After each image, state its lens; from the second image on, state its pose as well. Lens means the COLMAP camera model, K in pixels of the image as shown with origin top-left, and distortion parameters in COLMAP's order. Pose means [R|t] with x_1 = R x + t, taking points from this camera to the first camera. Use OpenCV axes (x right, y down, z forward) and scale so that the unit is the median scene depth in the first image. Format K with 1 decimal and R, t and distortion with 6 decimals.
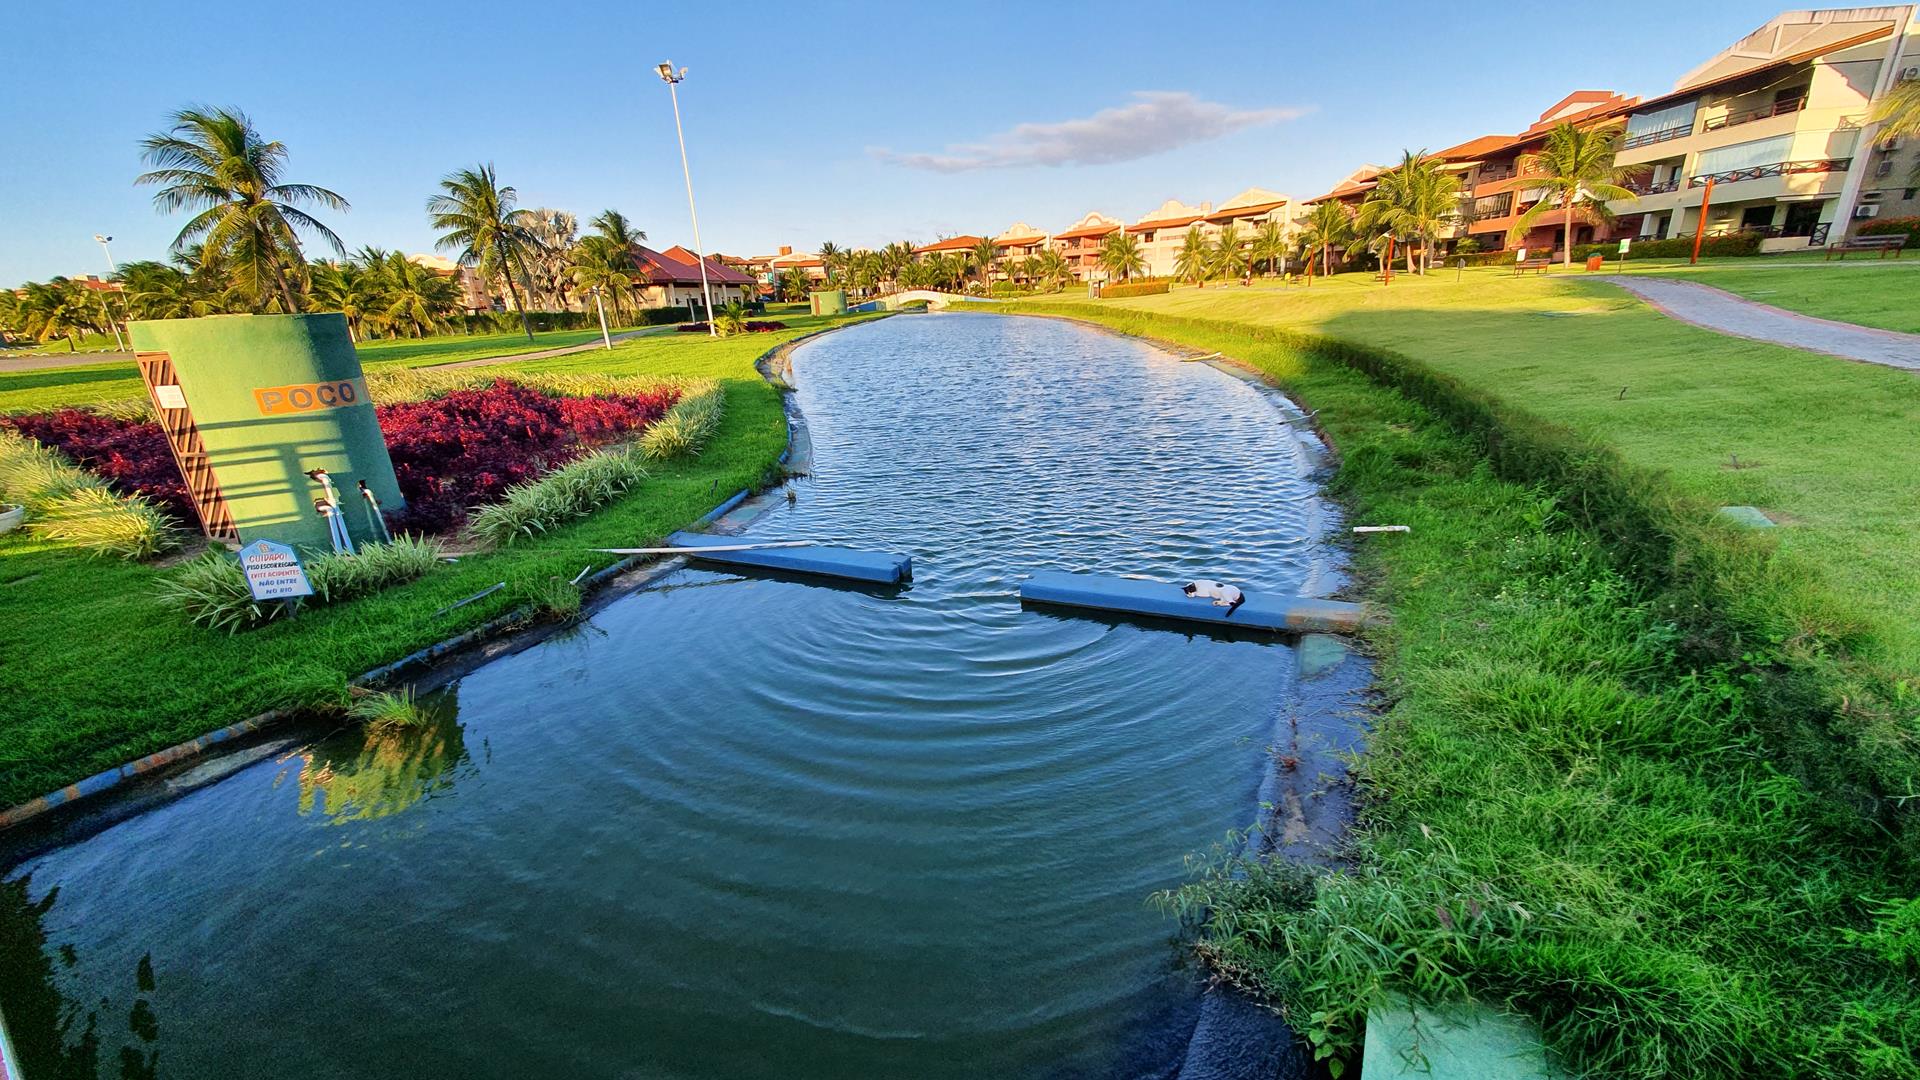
lens RADIAL K [[757.7, 0, 964.7], [0, 757.7, 553.0], [0, 0, 1]] dist [0.004914, -0.000866]
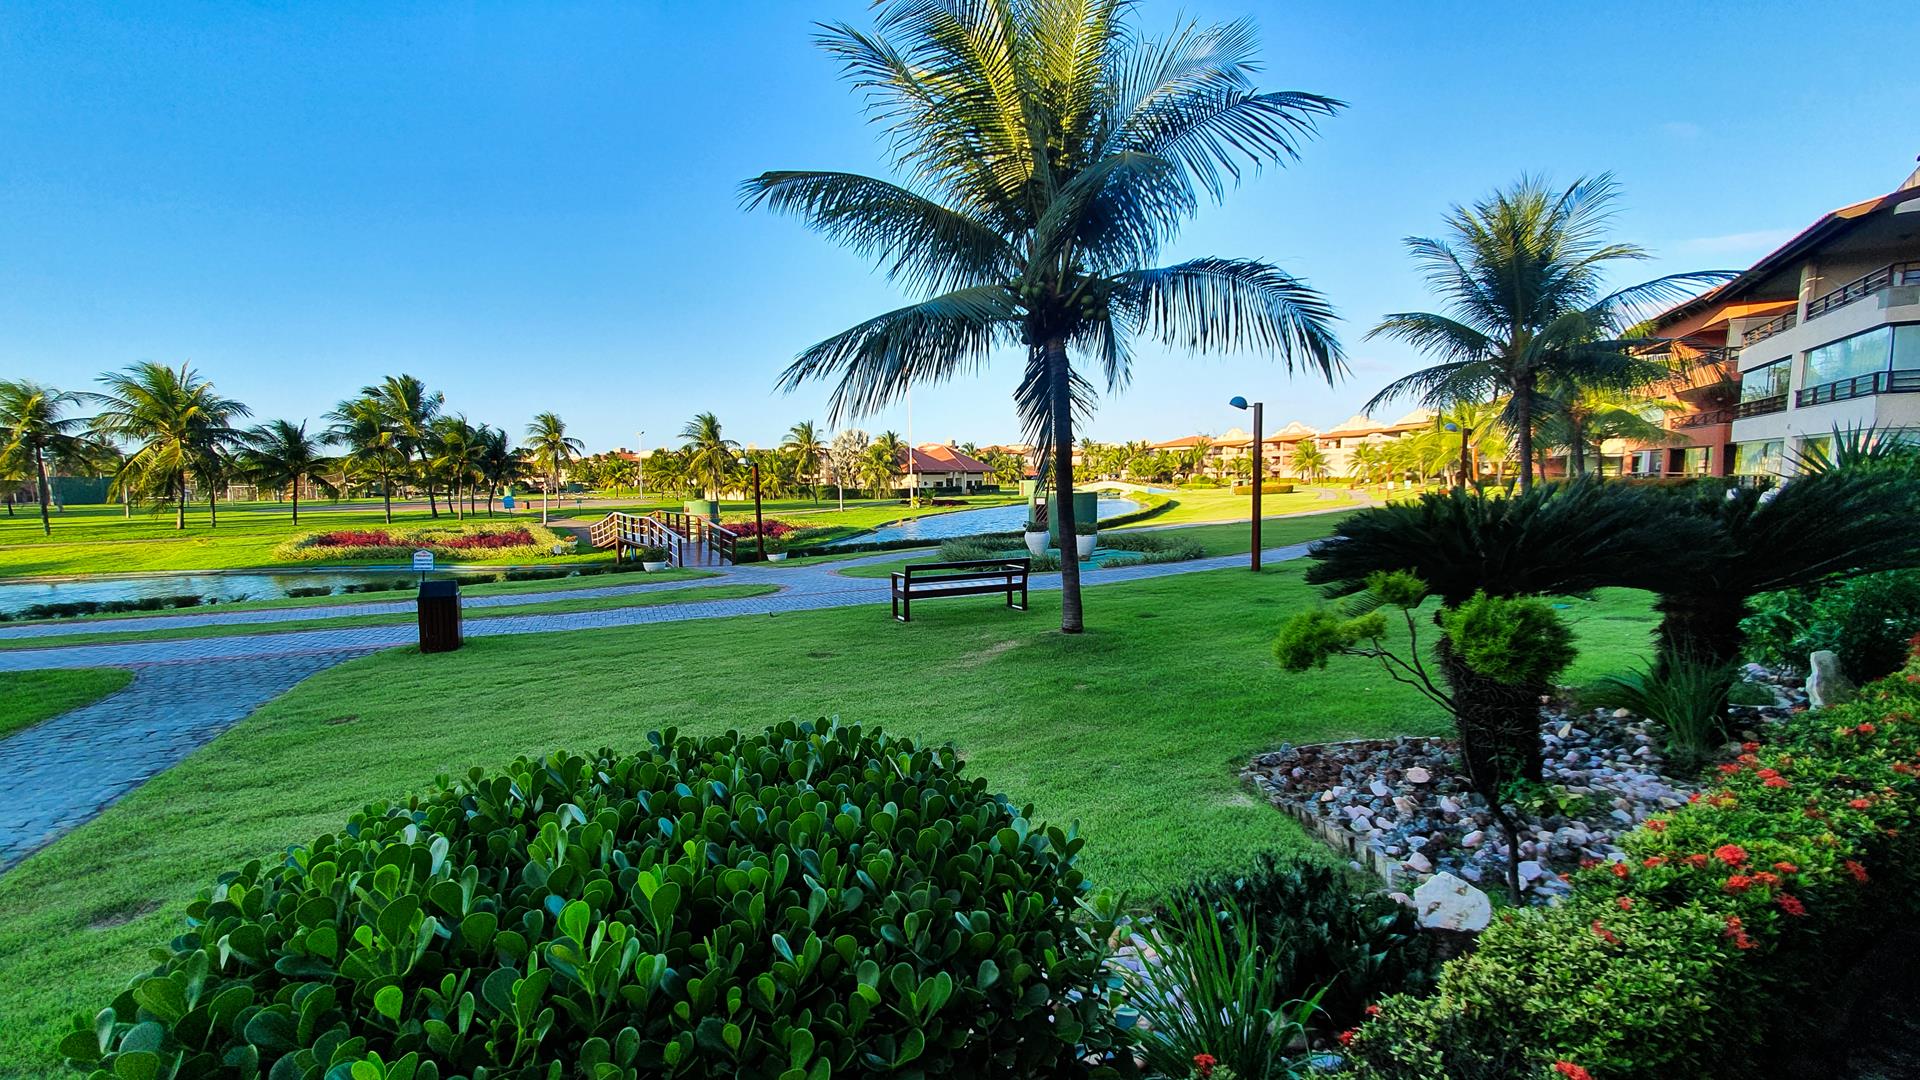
lens RADIAL K [[757.7, 0, 964.8], [0, 757.7, 550.1], [0, 0, 1]] dist [0.004914, -0.000866]
pose [[0.922090, 0.074861, -0.379665, 0.317025], [-0.158293, 0.968240, -0.193530, 0.084952], [0.353119, 0.238550, 0.904655, -0.345537]]
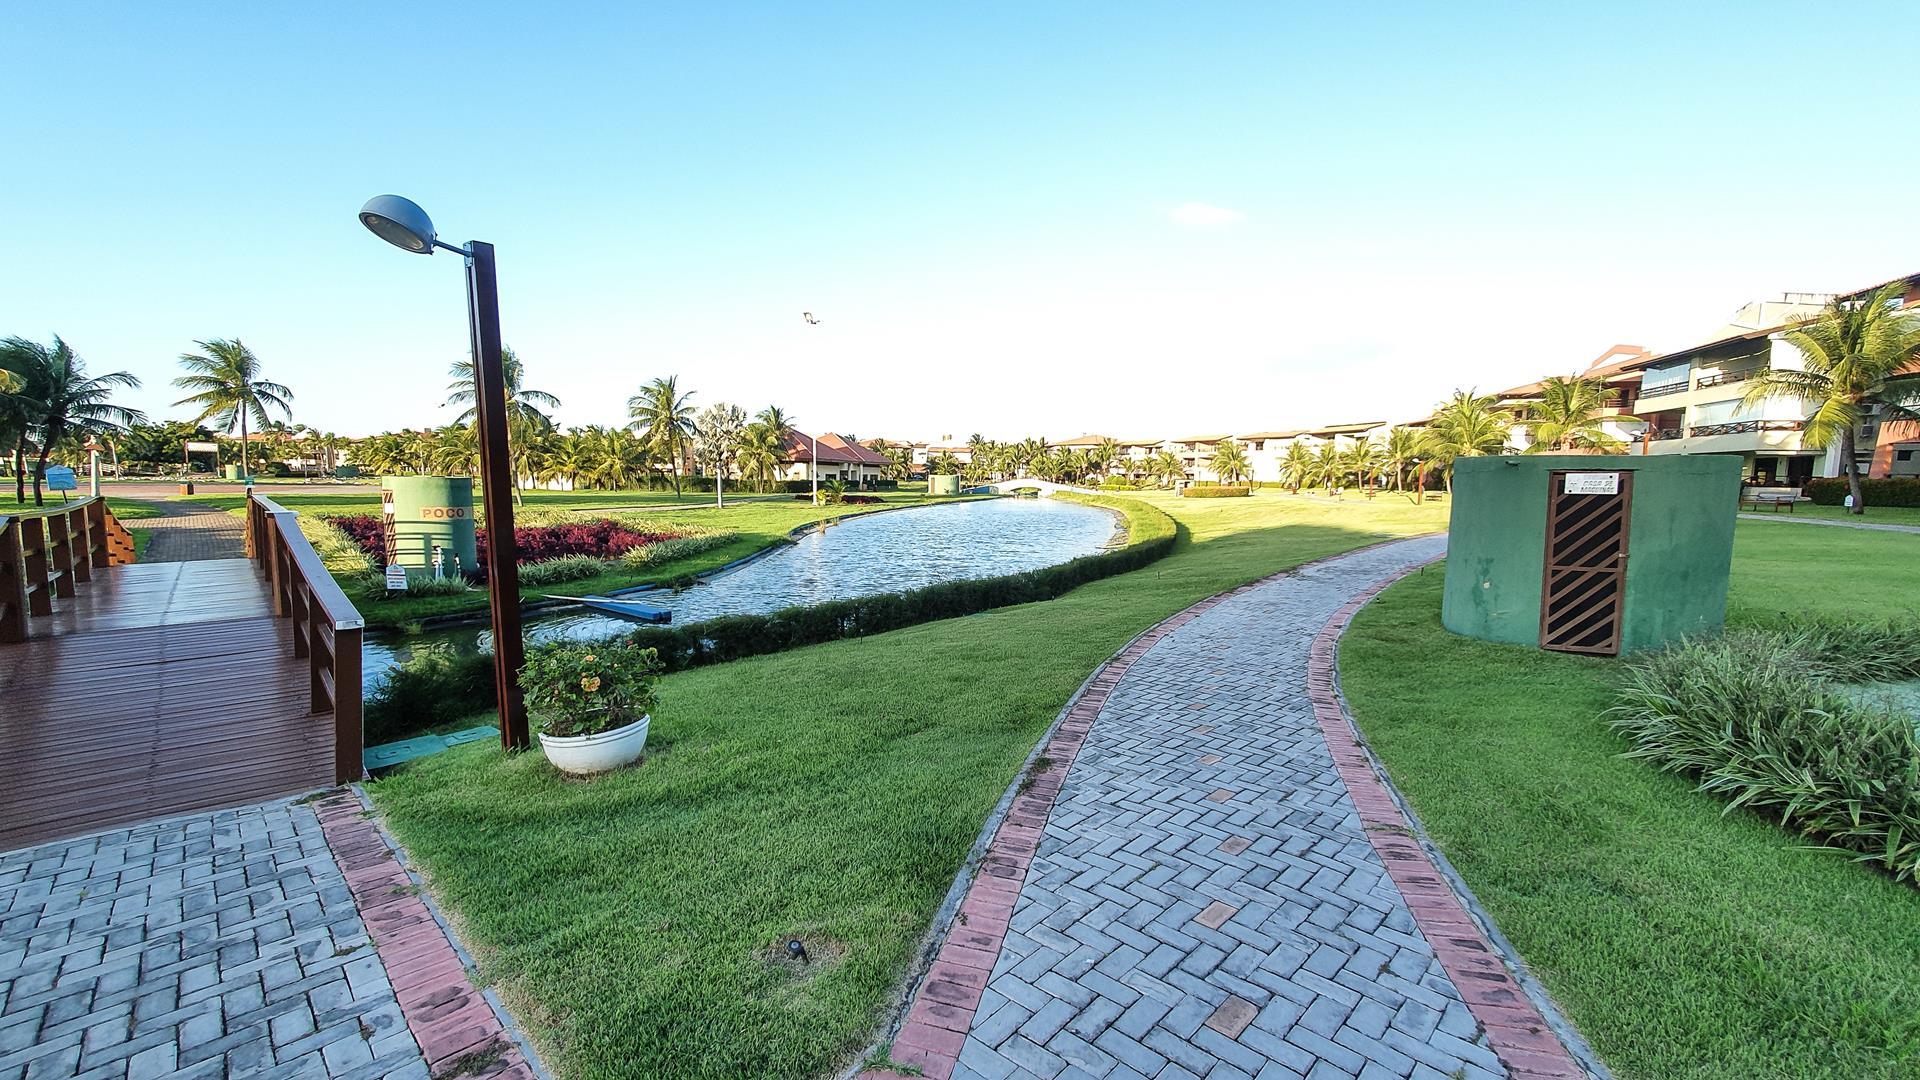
lens RADIAL K [[757.7, 0, 968.0], [0, 757.7, 556.3], [0, 0, 1]] dist [0.004914, -0.000866]
pose [[0.975601, 0.084787, -0.202521, 0.133516], [-0.128332, 0.968660, -0.212672, 0.023261], [0.178142, 0.233472, 0.955906, -0.099808]]
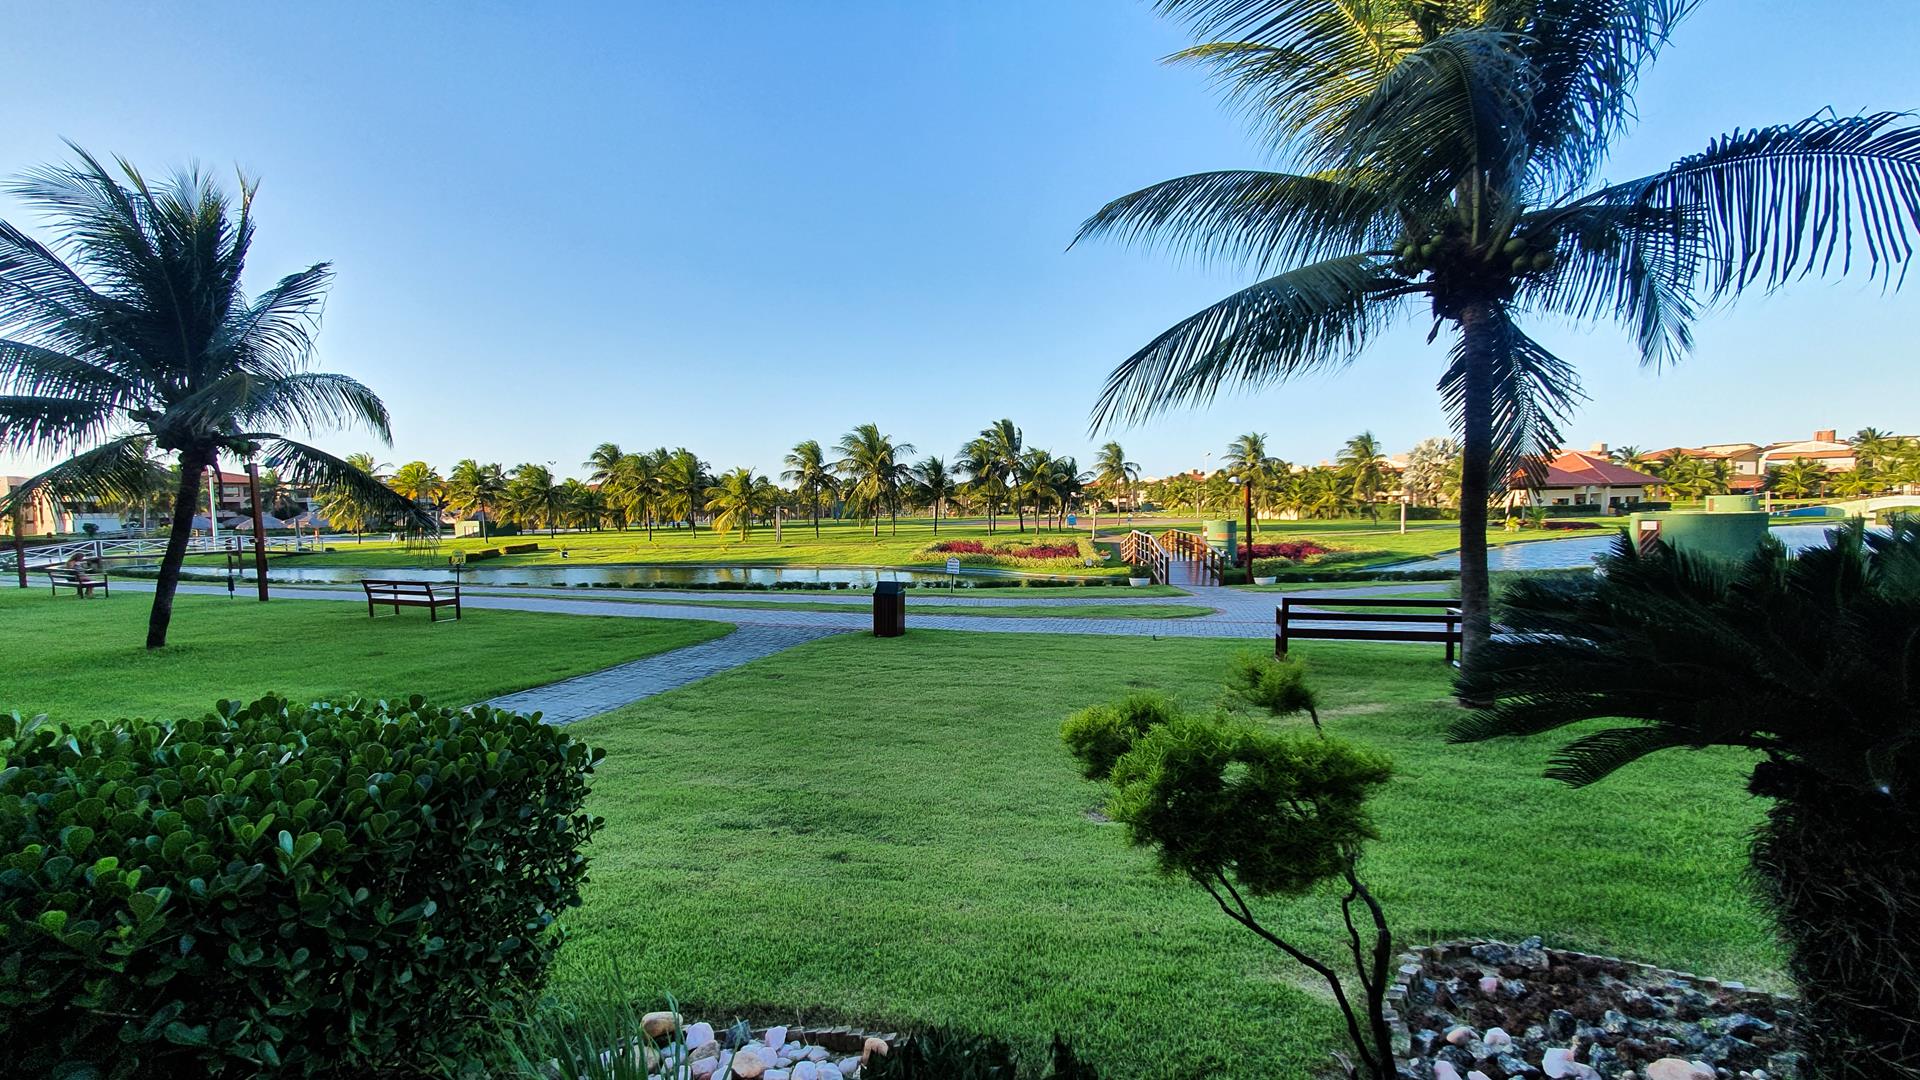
lens RADIAL K [[757.7, 0, 968.8], [0, 757.7, 542.1], [0, 0, 1]] dist [0.004914, -0.000866]
pose [[0.443356, 0.083190, -0.892477, 0.341892], [-0.296056, 0.953396, -0.058203, 0.074309], [0.846042, 0.290028, 0.447323, -0.317011]]
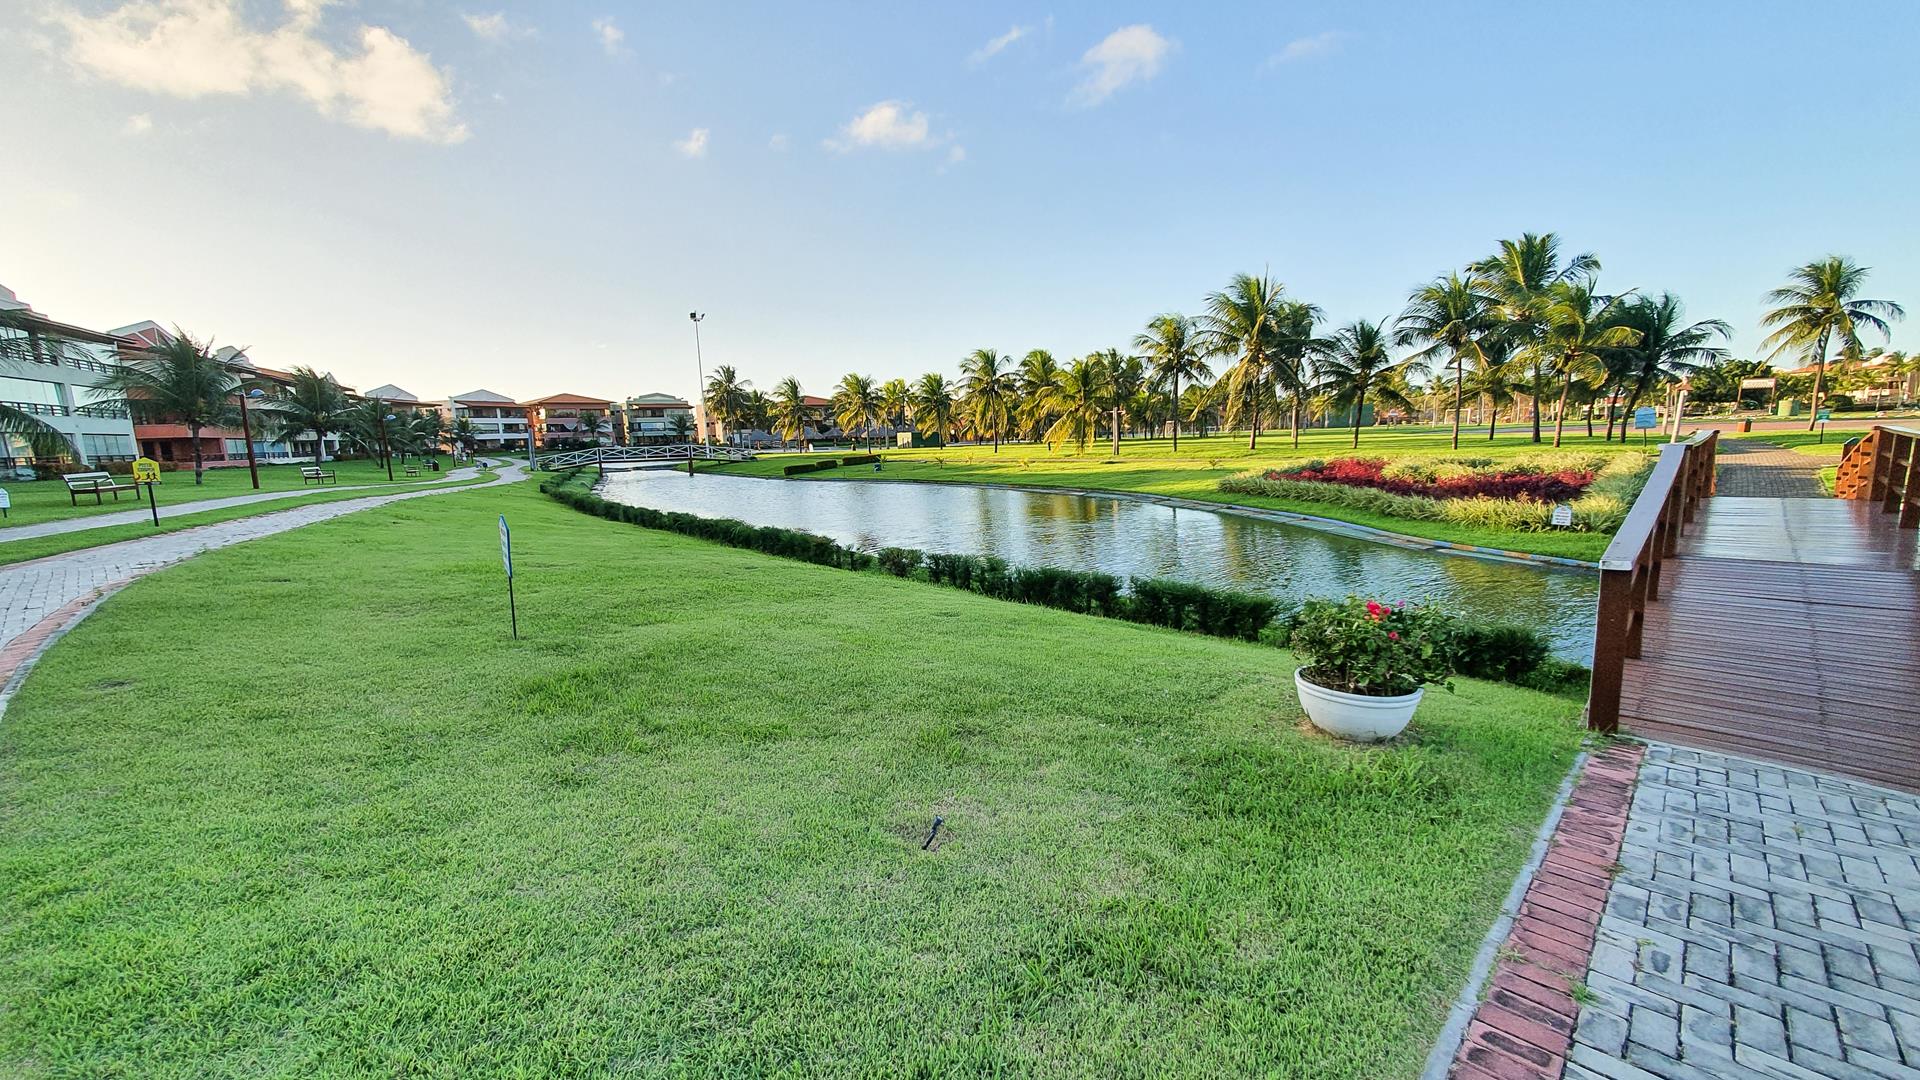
lens RADIAL K [[757.7, 0, 968.5], [0, 757.7, 547.9], [0, 0, 1]] dist [0.004914, -0.000866]
pose [[-0.210870, 0.202748, -0.956257, 0.121036], [-0.277626, 0.925548, 0.257458, 0.027623], [0.937261, 0.319771, -0.138882, -0.106361]]
